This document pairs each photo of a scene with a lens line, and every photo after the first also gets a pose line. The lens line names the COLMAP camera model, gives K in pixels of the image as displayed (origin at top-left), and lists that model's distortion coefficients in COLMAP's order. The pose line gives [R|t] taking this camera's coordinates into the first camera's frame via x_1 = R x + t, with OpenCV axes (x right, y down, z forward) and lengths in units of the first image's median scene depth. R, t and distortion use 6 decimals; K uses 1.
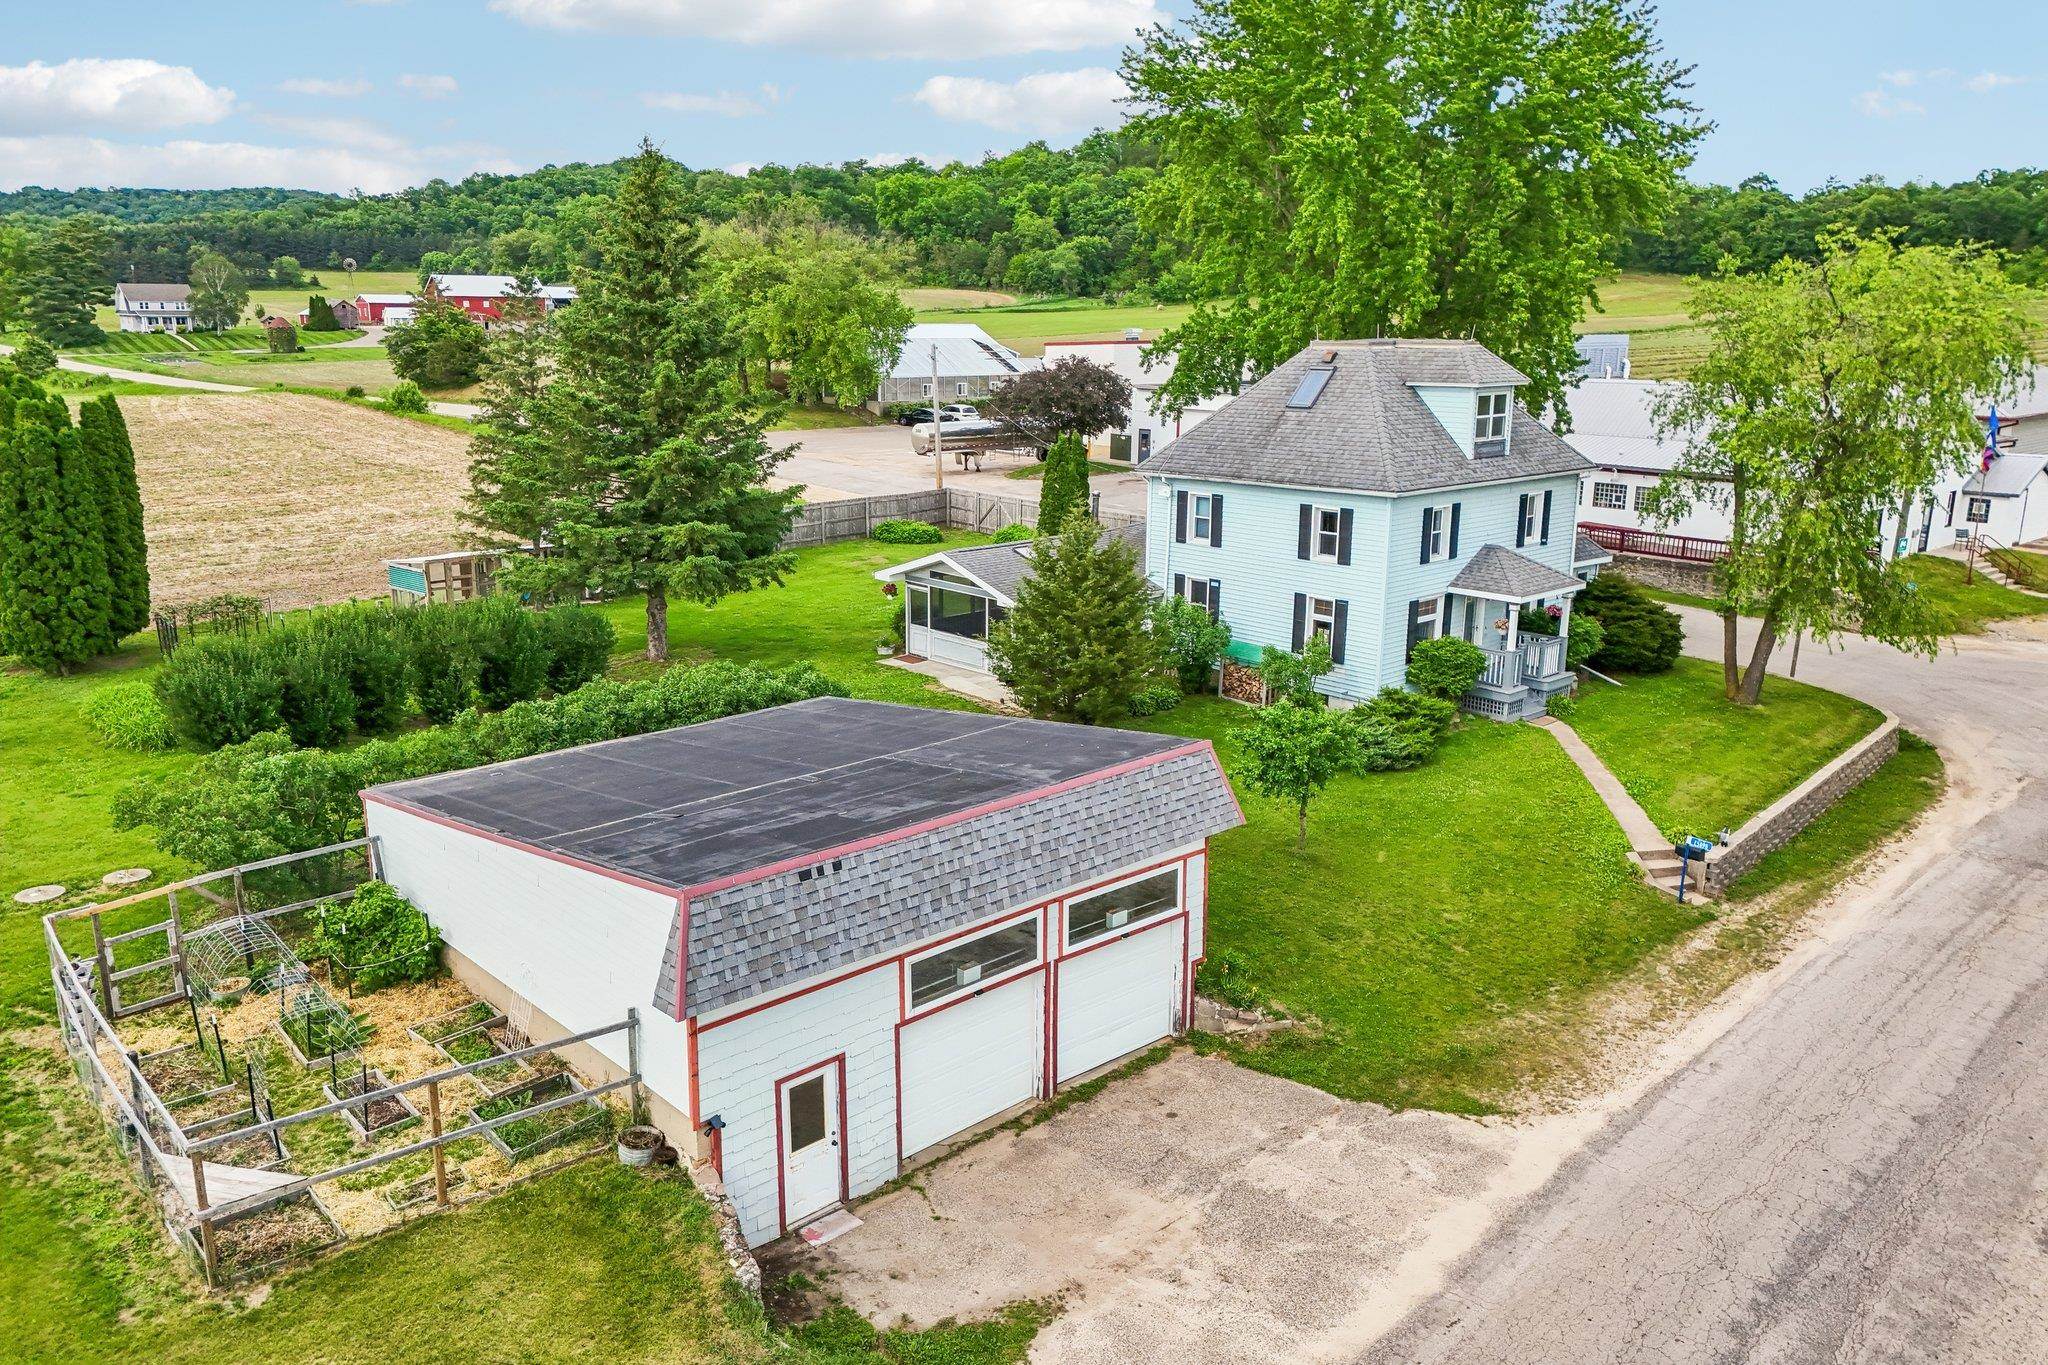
lens RADIAL K [[1501.6, 0, 1024.0], [0, 1501.6, 682.5], [0, 0, 1]] dist [0.080939, -0.068970]
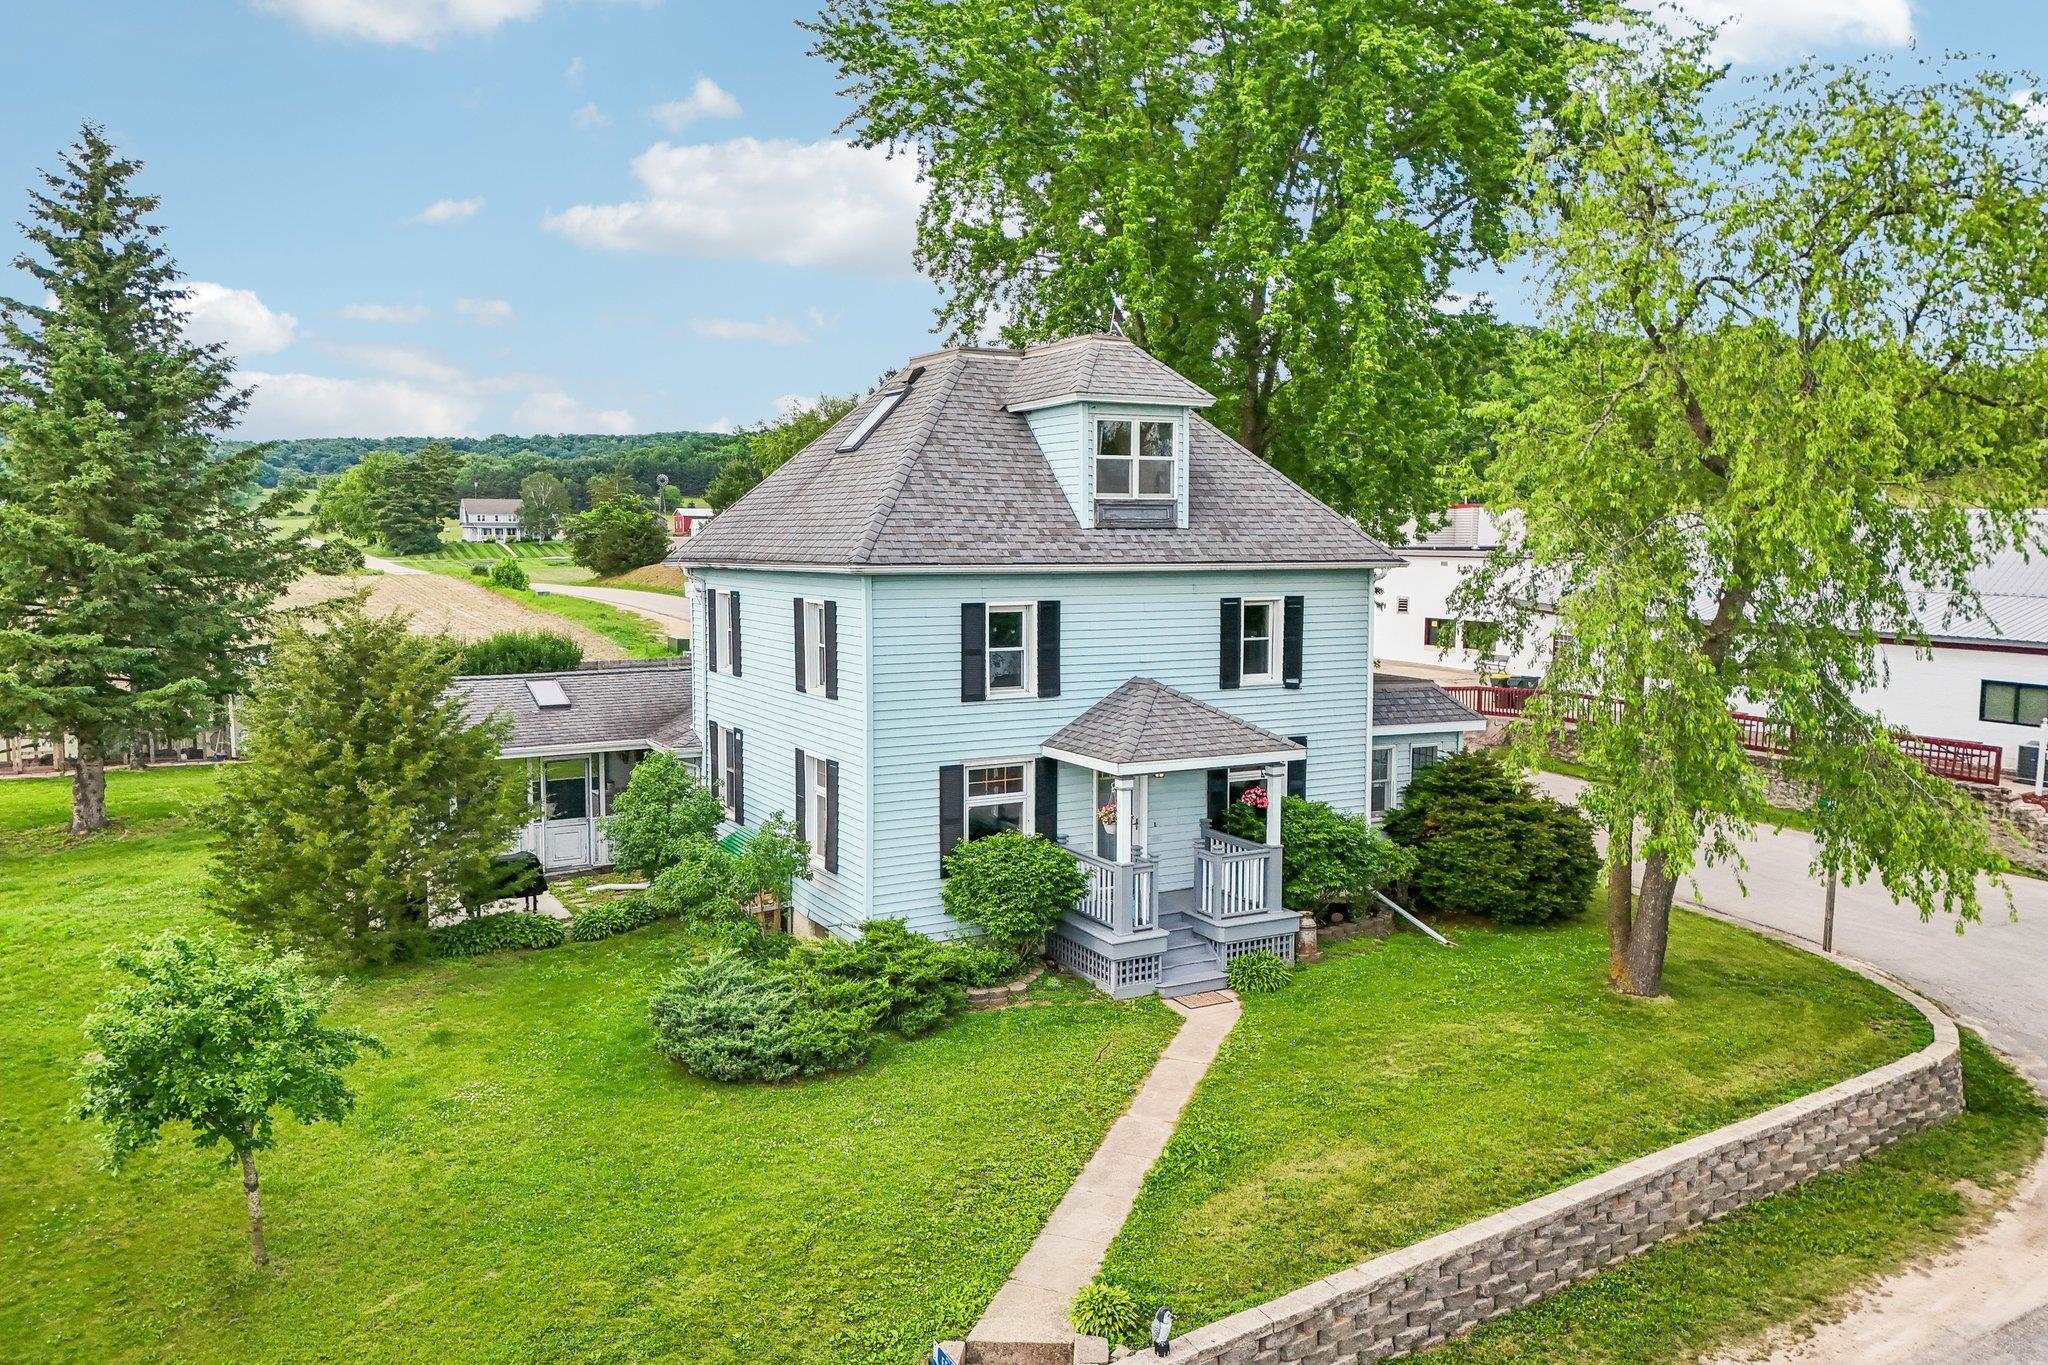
lens RADIAL K [[1501.6, 0, 1024.0], [0, 1501.6, 682.5], [0, 0, 1]] dist [0.080939, -0.068970]
pose [[0.973077, 0.018760, -0.229716, 0.405633], [-0.051412, 0.989237, -0.136994, -0.009568], [0.224674, 0.145116, 0.963568, 0.452708]]
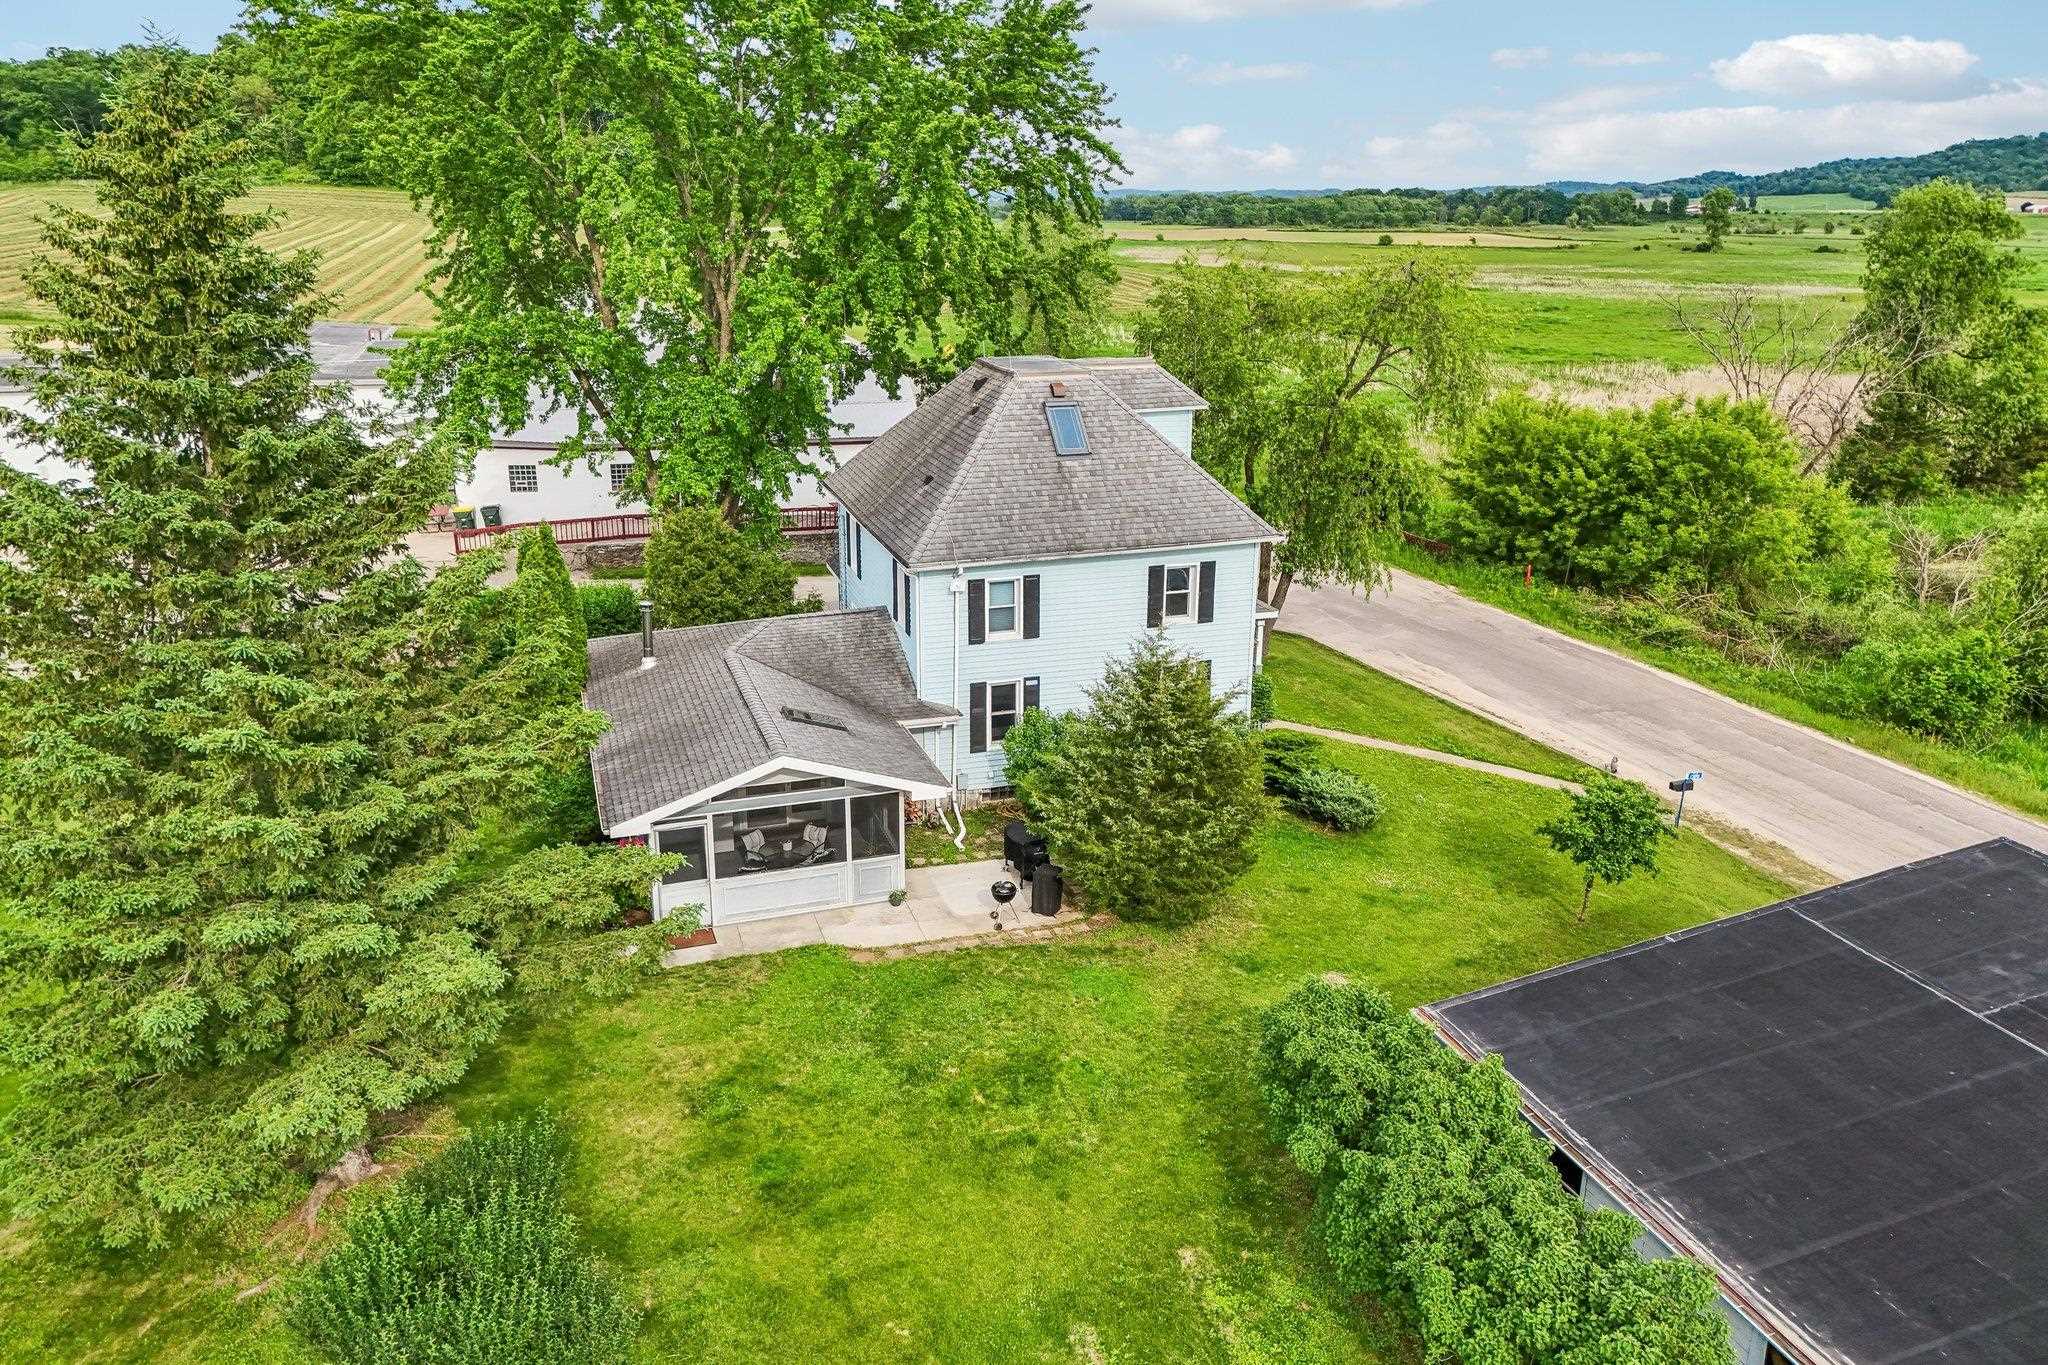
lens RADIAL K [[1501.6, 0, 1024.0], [0, 1501.6, 682.5], [0, 0, 1]] dist [0.080939, -0.068970]
pose [[0.419688, -0.280817, 0.863136, -0.601469], [0.214538, 0.954683, 0.206286, -0.245817], [-0.881950, 0.098600, 0.460915, 0.670091]]
